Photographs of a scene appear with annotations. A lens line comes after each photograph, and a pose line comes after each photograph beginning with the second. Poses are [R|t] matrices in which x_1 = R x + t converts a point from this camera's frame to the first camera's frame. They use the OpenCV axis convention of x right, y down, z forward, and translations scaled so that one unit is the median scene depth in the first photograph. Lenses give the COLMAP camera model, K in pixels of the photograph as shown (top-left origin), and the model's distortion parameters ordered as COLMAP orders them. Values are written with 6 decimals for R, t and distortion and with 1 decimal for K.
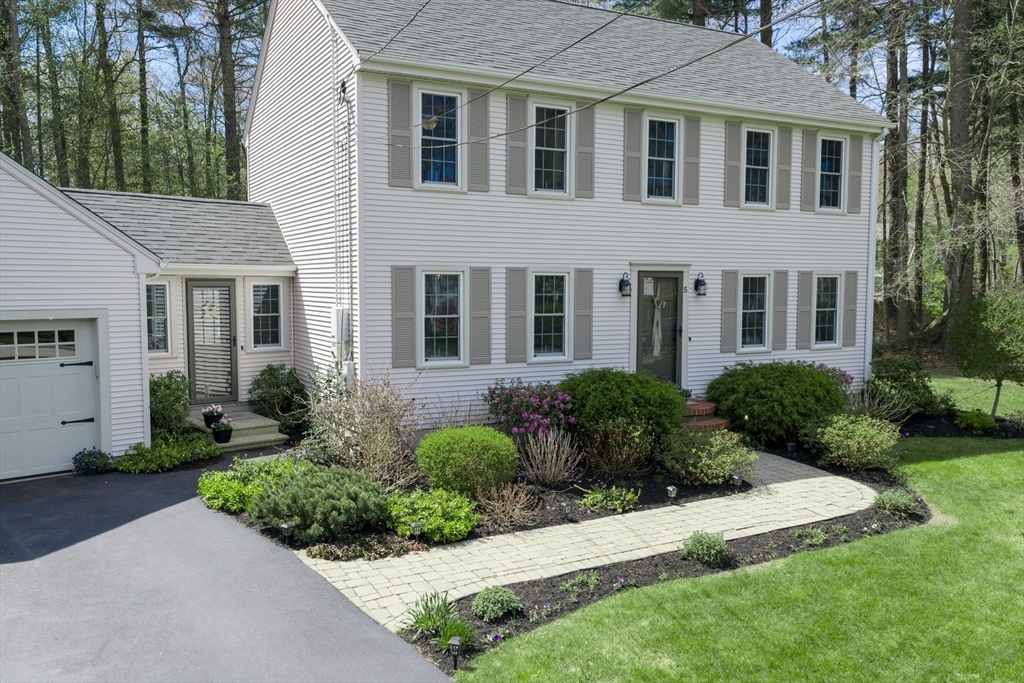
lens RADIAL K [[850.4, 0, 512.0], [0, 850.4, 341.5], [0, 0, 1]] dist [0.028567, 0.001510]
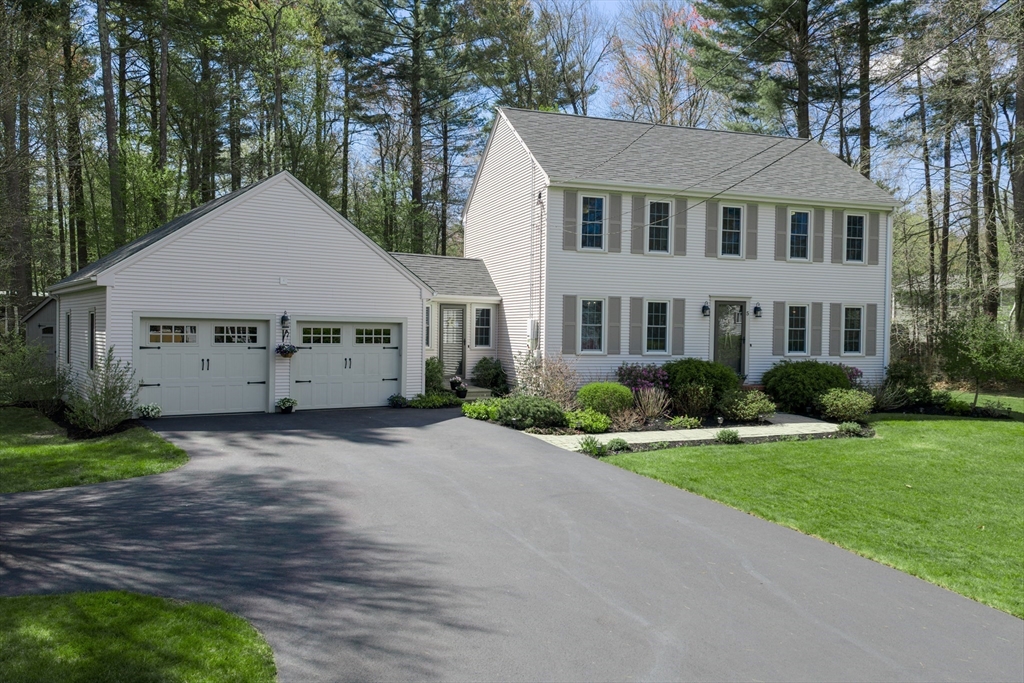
lens RADIAL K [[850.4, 0, 512.0], [0, 850.4, 341.5], [0, 0, 1]] dist [0.028567, 0.001510]
pose [[0.986598, 0.014602, -0.162514, 0.035382], [-0.023964, 0.998154, -0.055797, 0.095743], [0.161399, 0.058944, 0.985127, -0.658036]]
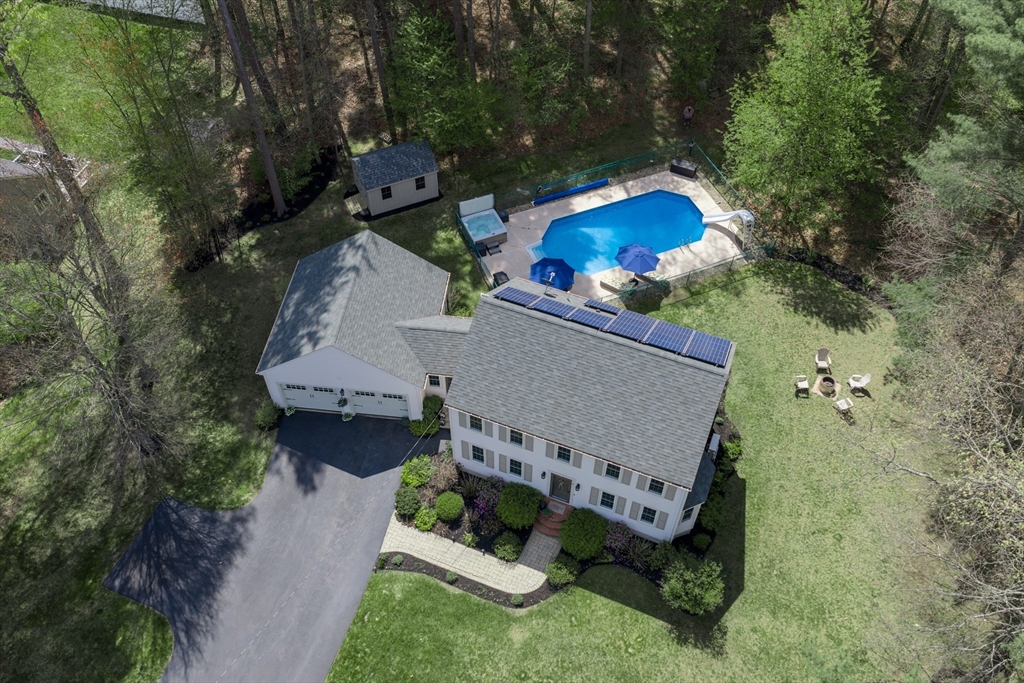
lens RADIAL K [[850.4, 0, 512.0], [0, 850.4, 341.5], [0, 0, 1]] dist [0.028567, 0.001510]
pose [[0.633291, 0.602234, -0.486063, 1.163284], [-0.054324, 0.661101, 0.748328, -2.435559], [0.772005, -0.447504, 0.451385, -0.102189]]
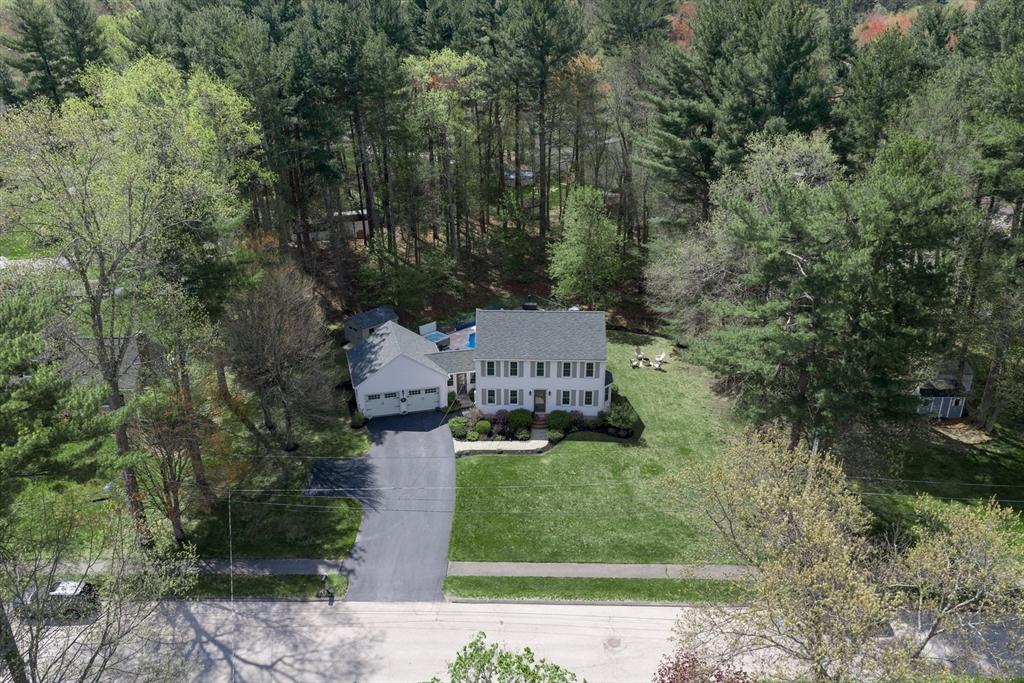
lens RADIAL K [[850.4, 0, 512.0], [0, 850.4, 341.5], [0, 0, 1]] dist [0.028567, 0.001510]
pose [[0.868091, 0.200514, -0.454106, 2.345320], [-0.033993, 0.936653, 0.348604, -2.177618], [0.495240, -0.287184, 0.819916, -3.200660]]
